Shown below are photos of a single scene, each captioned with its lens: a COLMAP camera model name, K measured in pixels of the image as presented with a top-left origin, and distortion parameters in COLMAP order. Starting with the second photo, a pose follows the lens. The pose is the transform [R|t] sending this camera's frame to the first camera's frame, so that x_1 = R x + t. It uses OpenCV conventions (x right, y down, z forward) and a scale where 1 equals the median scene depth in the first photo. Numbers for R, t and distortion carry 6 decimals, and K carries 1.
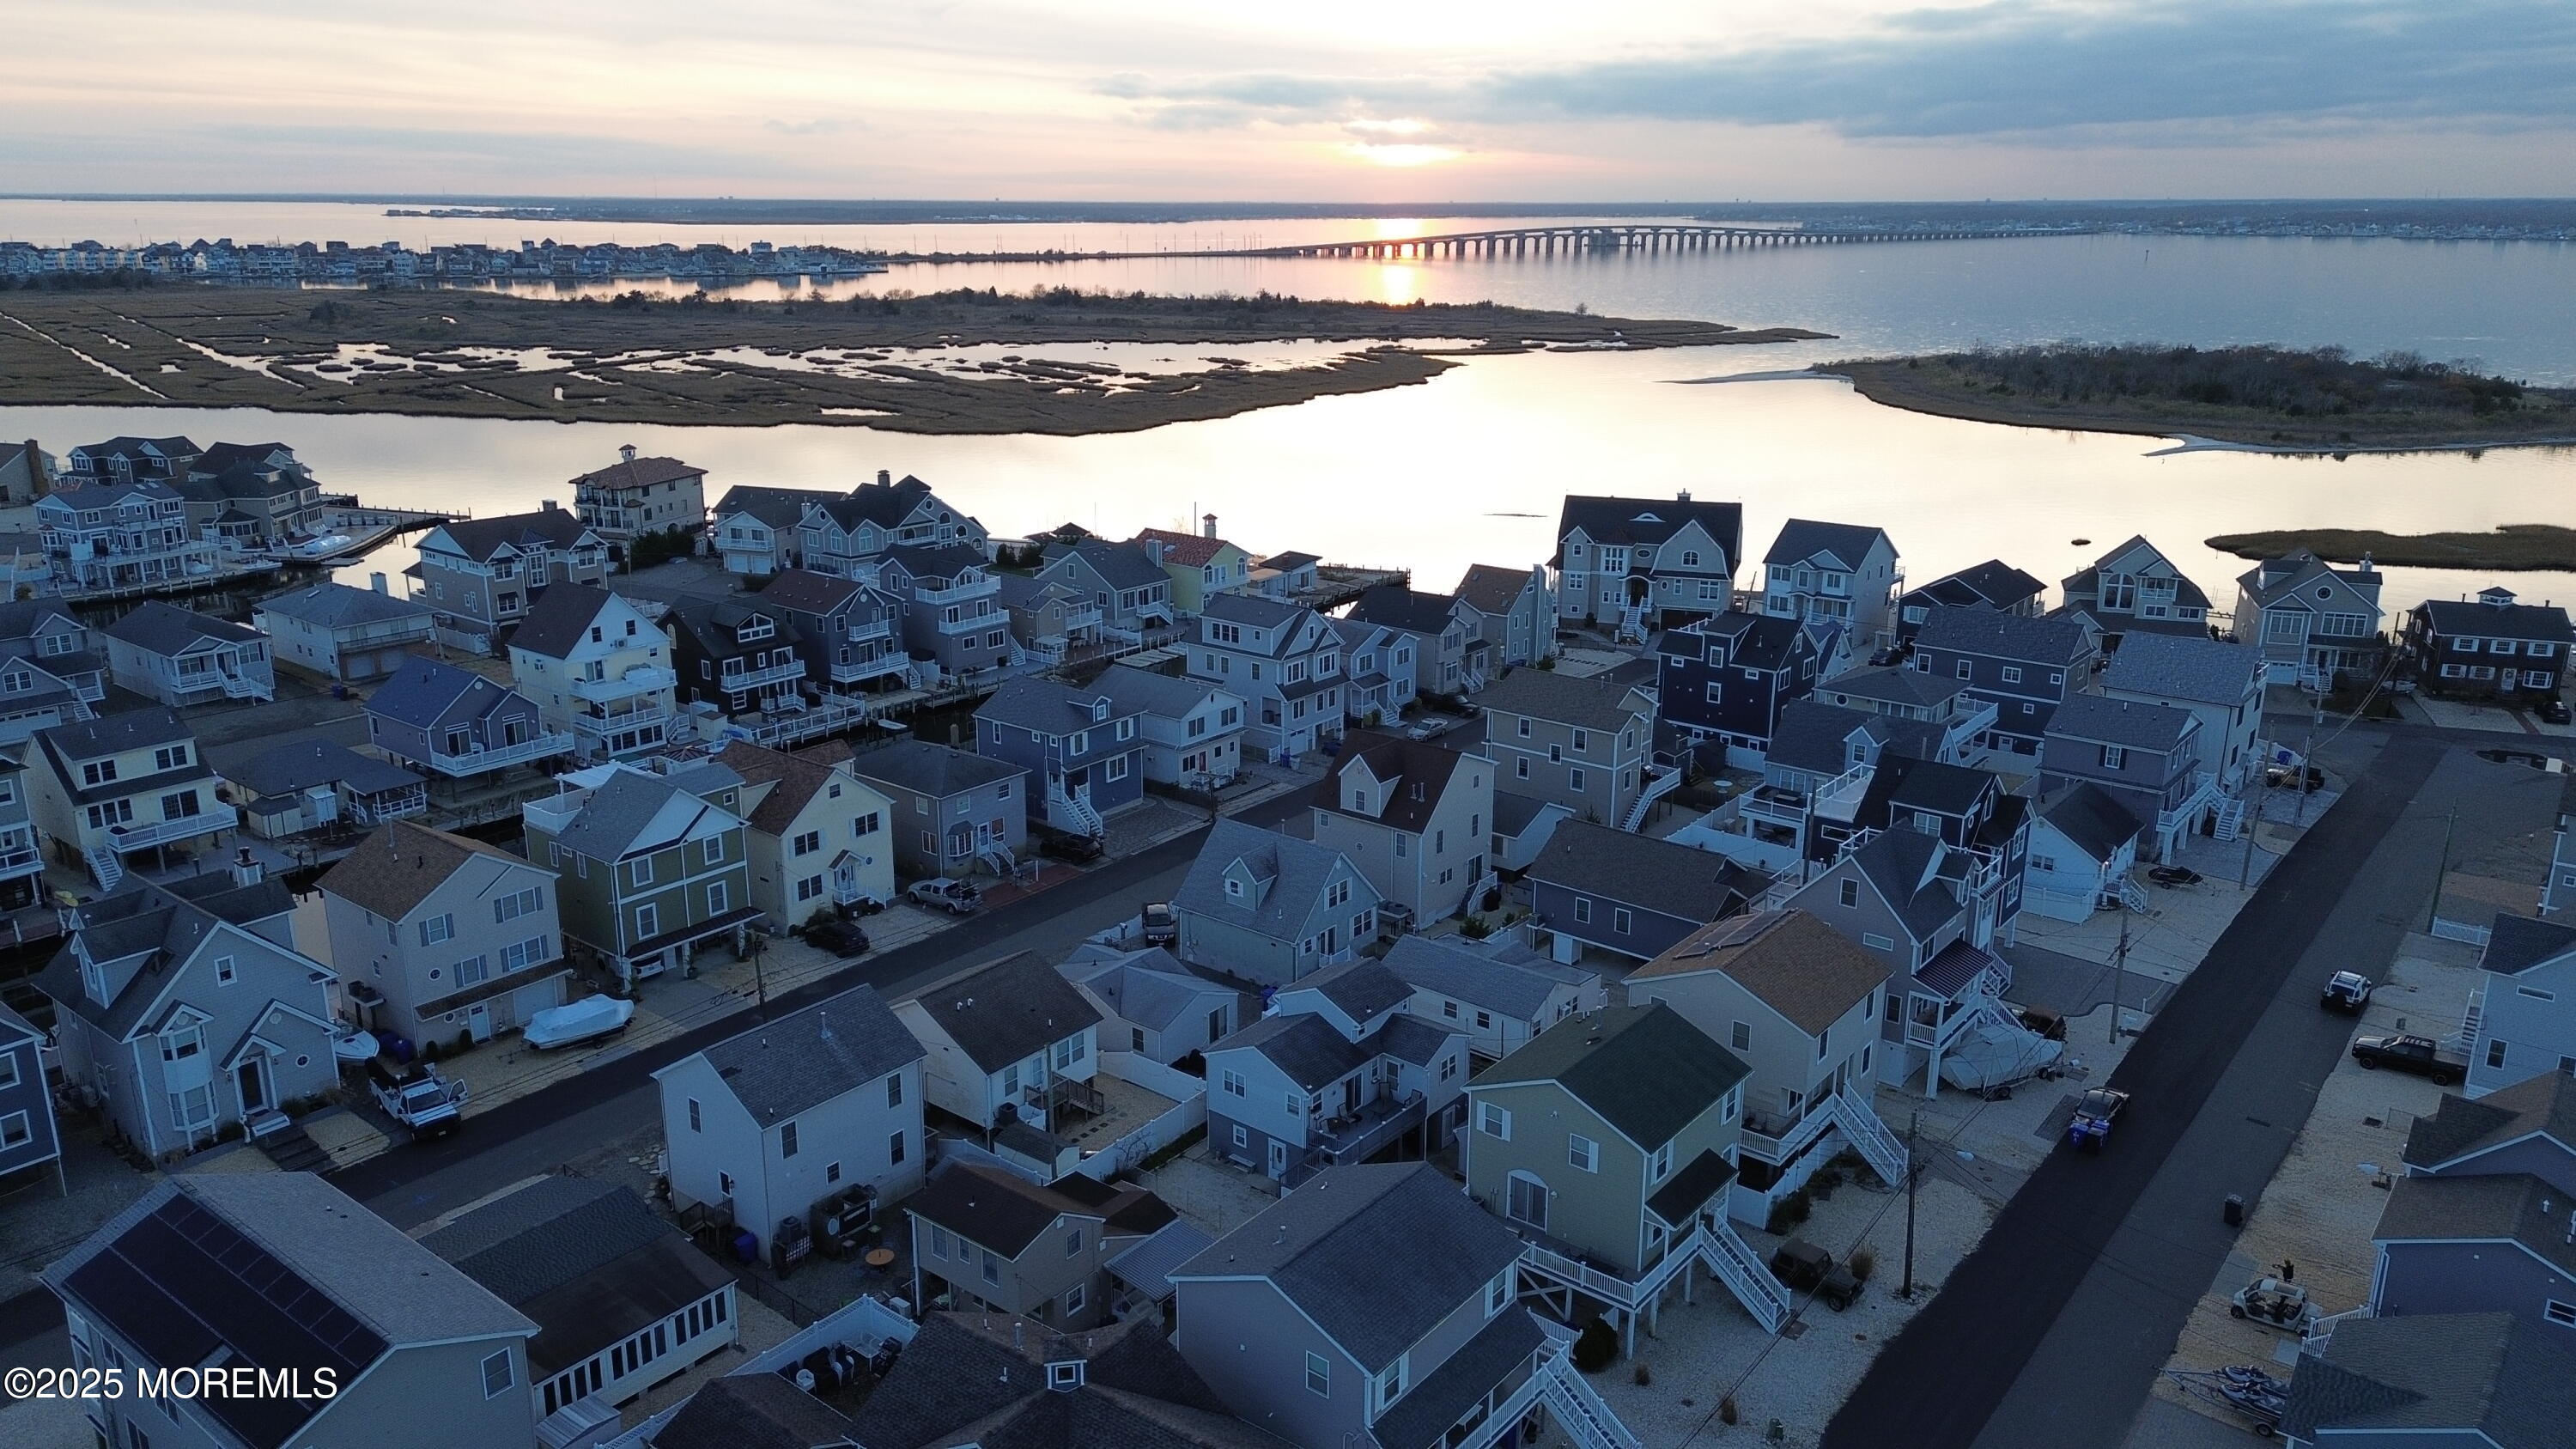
lens RADIAL K [[1801.8, 0, 1288.9], [0, 1801.8, 740.6], [0, 0, 1]] dist [0.078178, -0.073939]
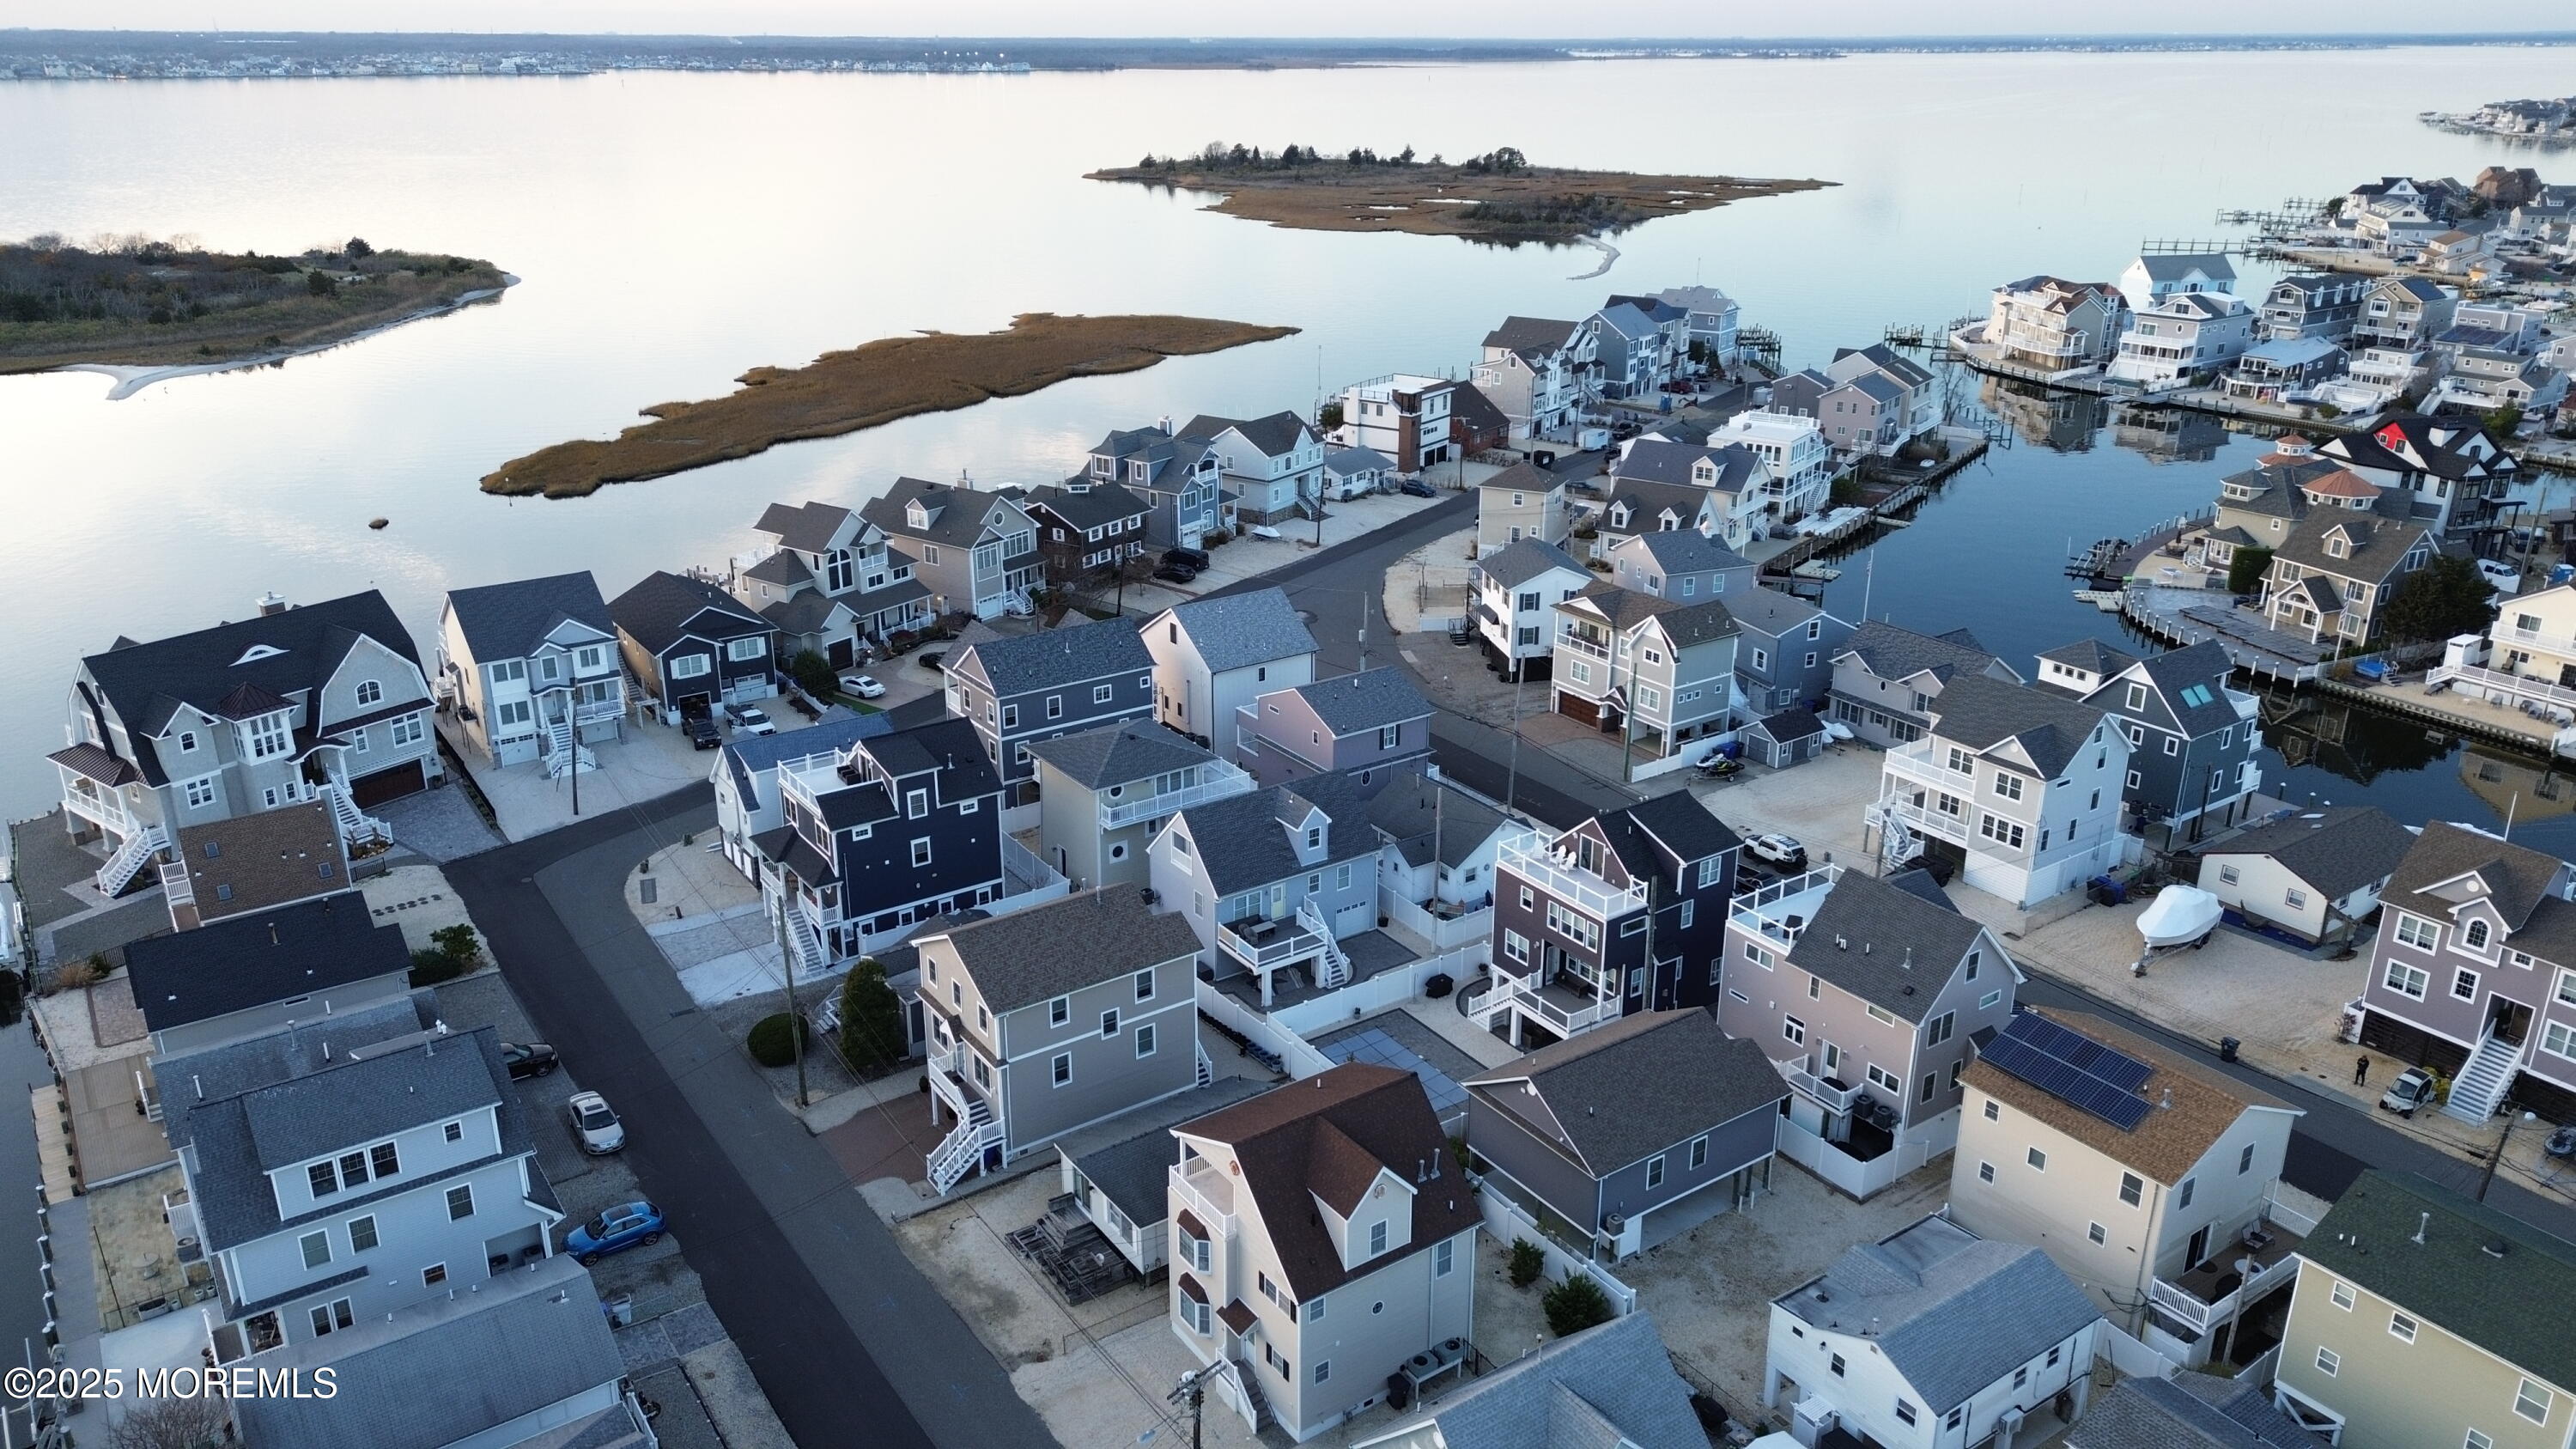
lens RADIAL K [[1807.2, 0, 1289.2], [0, 1807.2, 734.4], [0, 0, 1]] dist [0.073629, -0.063610]
pose [[0.286027, -0.344566, 0.894127, -0.302021], [0.272928, 0.923755, 0.268676, -0.194925], [-0.918531, 0.167183, 0.358261, 0.538386]]
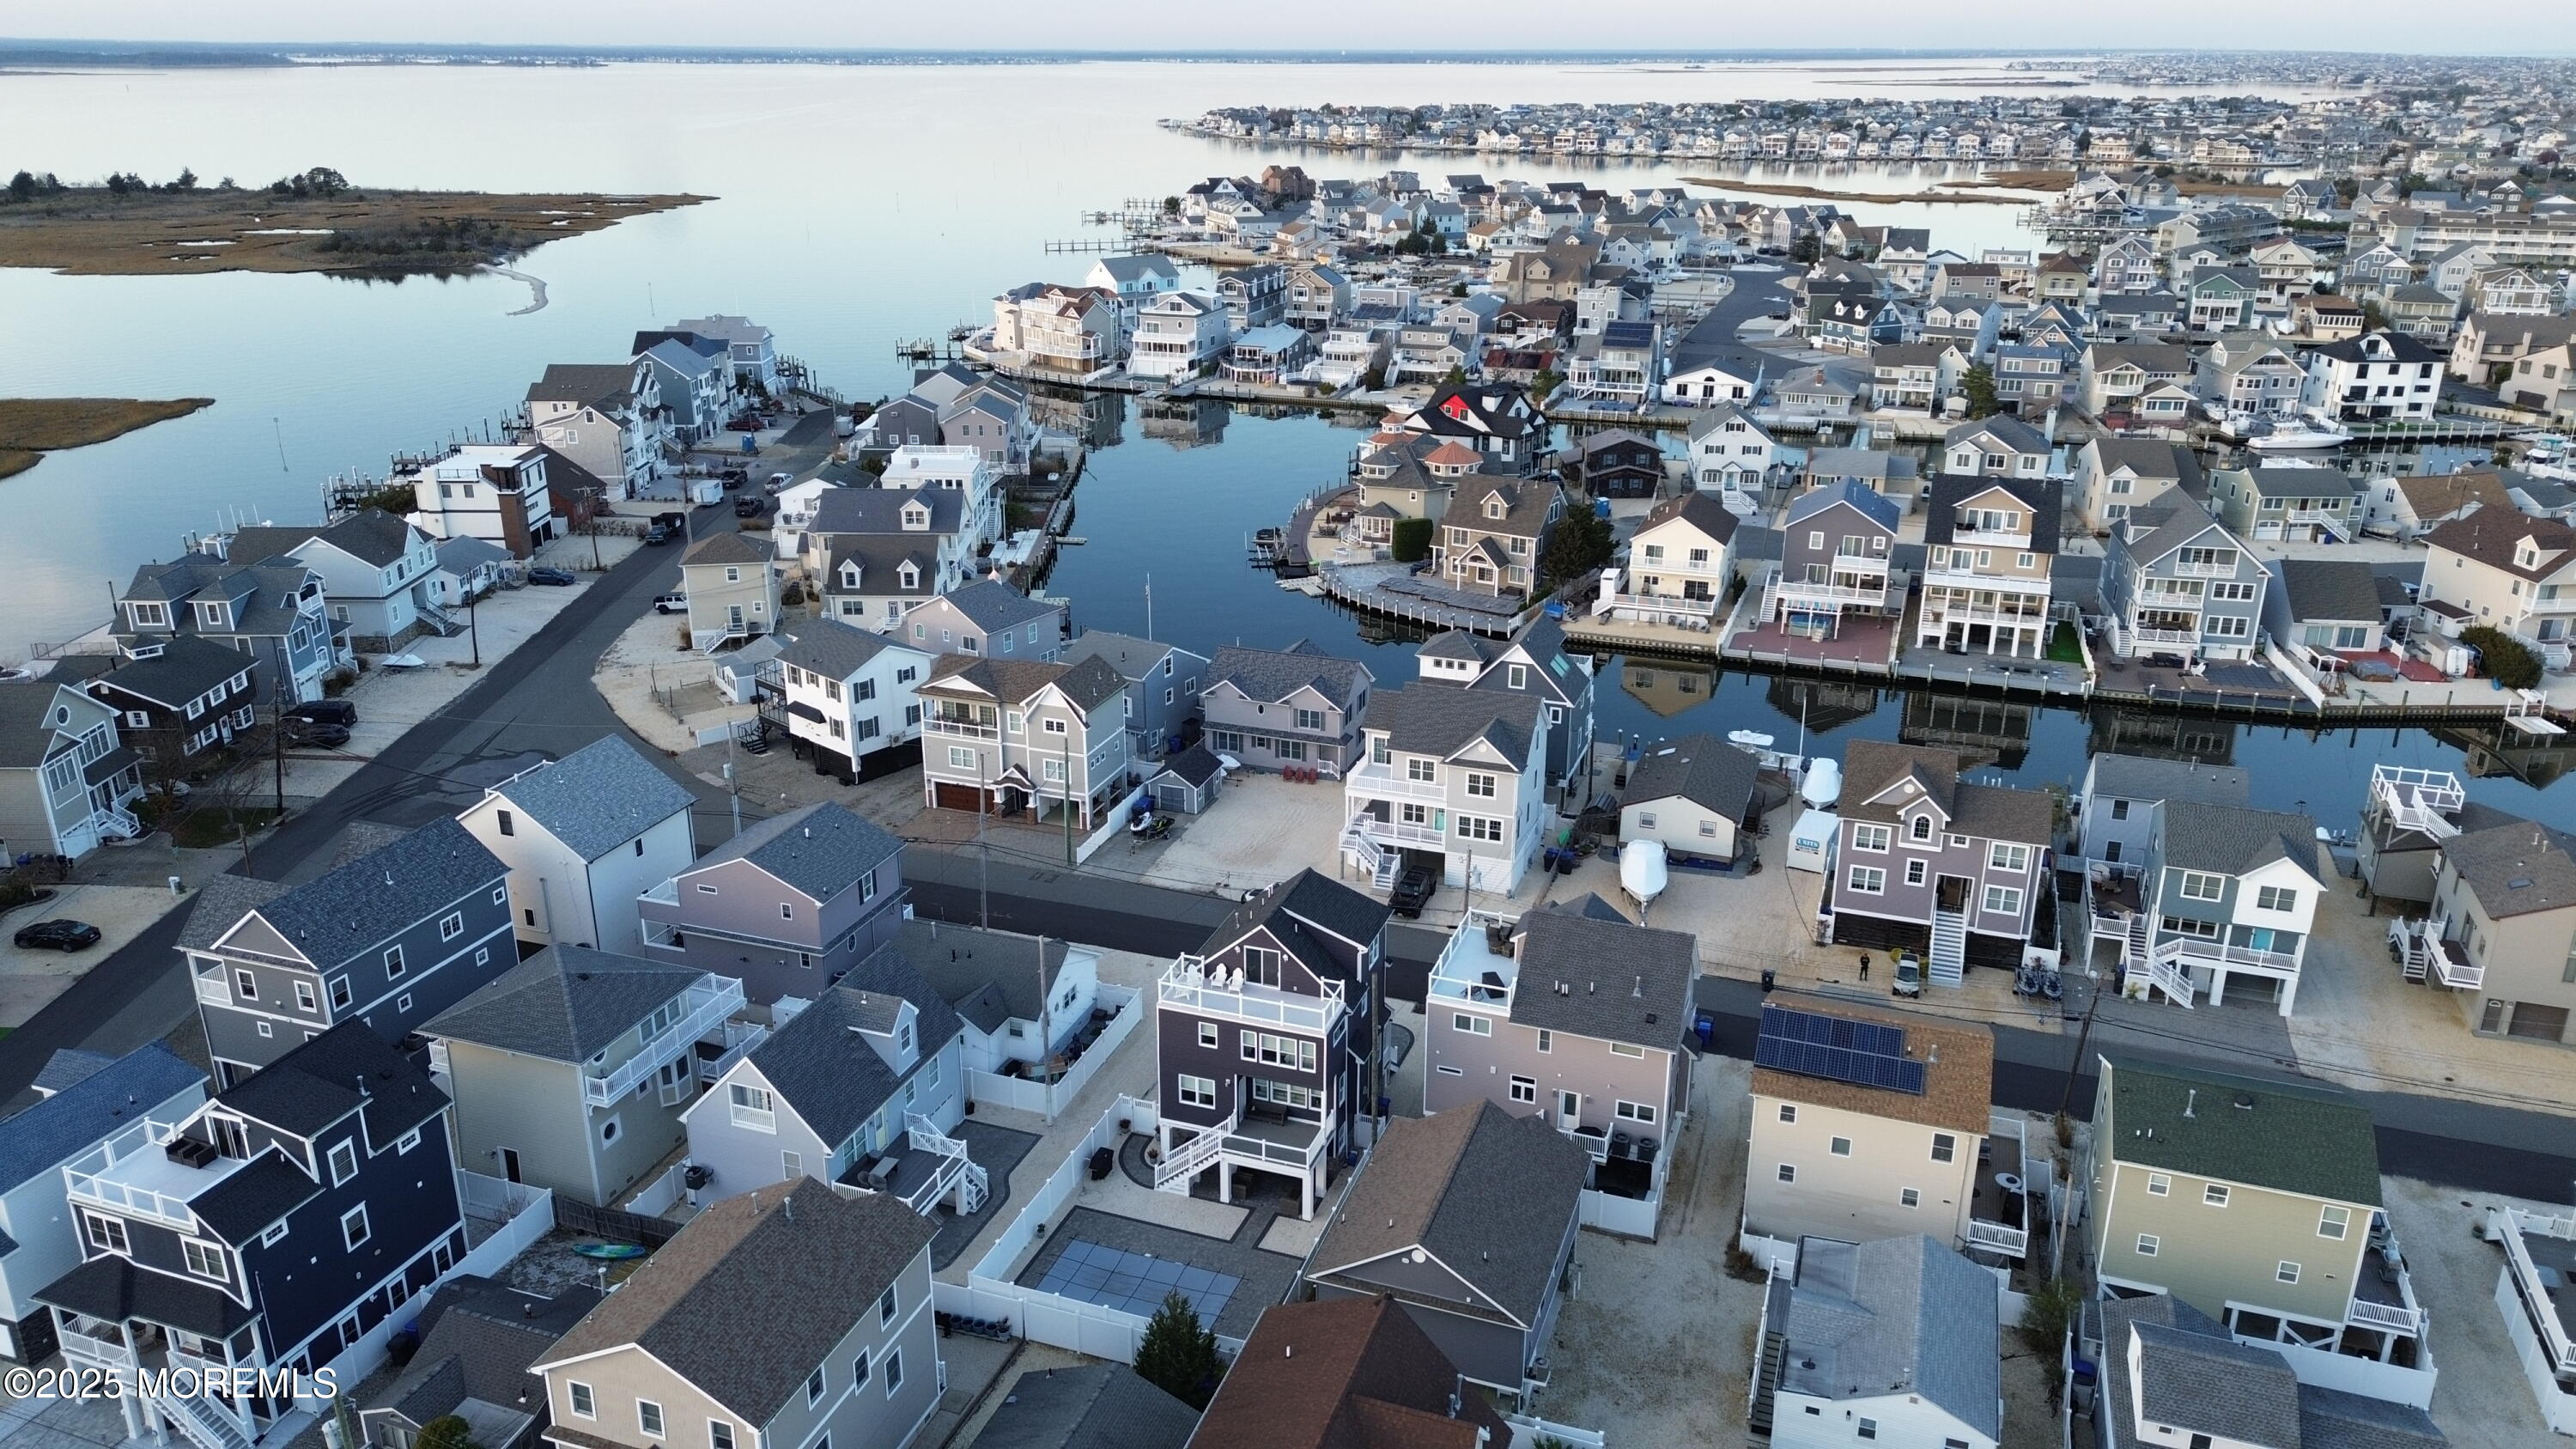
lens RADIAL K [[1809.5, 0, 1288.5], [0, 1809.5, 729.4], [0, 0, 1]] dist [0.073324, -0.068377]
pose [[-0.323513, -0.333822, 0.885382, -0.211850], [0.267046, 0.865453, 0.423885, -0.252629], [-0.907759, 0.373570, -0.190839, 0.724795]]
